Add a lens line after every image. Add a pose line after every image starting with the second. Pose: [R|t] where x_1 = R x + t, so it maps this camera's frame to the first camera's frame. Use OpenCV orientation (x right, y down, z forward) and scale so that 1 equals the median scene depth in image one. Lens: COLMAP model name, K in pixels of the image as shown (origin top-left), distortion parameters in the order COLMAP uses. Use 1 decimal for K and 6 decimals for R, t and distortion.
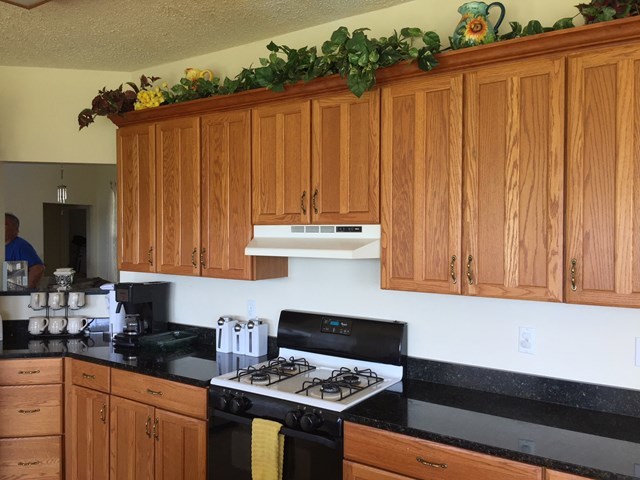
lens RADIAL K [[543.6, 0, 320.0], [0, 543.6, 240.0], [0, 0, 1]] dist [0.065479, -0.093196]
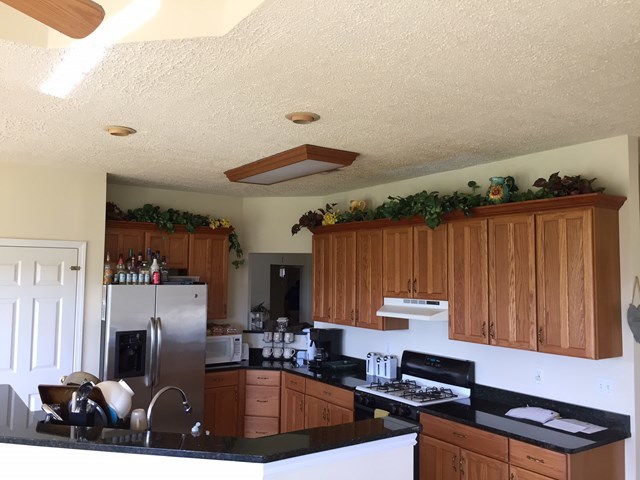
lens RADIAL K [[543.6, 0, 320.0], [0, 543.6, 240.0], [0, 0, 1]] dist [0.065479, -0.093196]
pose [[0.932071, -0.016886, -0.361882, 0.304757], [-0.014010, 0.996486, -0.082584, -0.061938], [0.362005, 0.082045, 0.928559, -0.645014]]
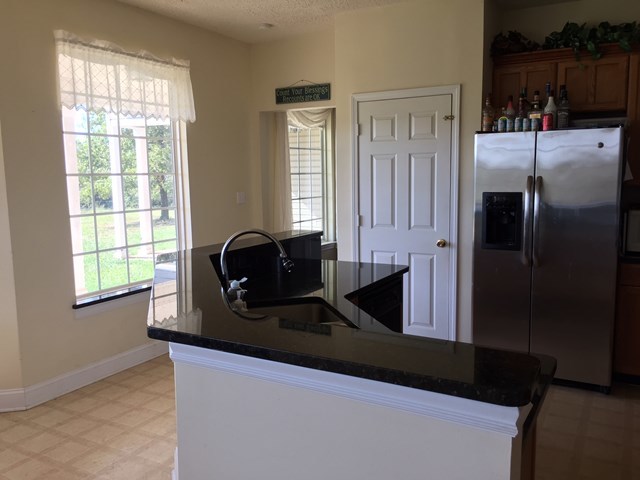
lens RADIAL K [[543.6, 0, 320.0], [0, 543.6, 240.0], [0, 0, 1]] dist [0.065479, -0.093196]
pose [[0.083886, 0.119823, -0.989245, 0.432033], [-0.002382, 0.992765, 0.120047, 0.041295], [0.996472, -0.007714, 0.083565, 0.172479]]
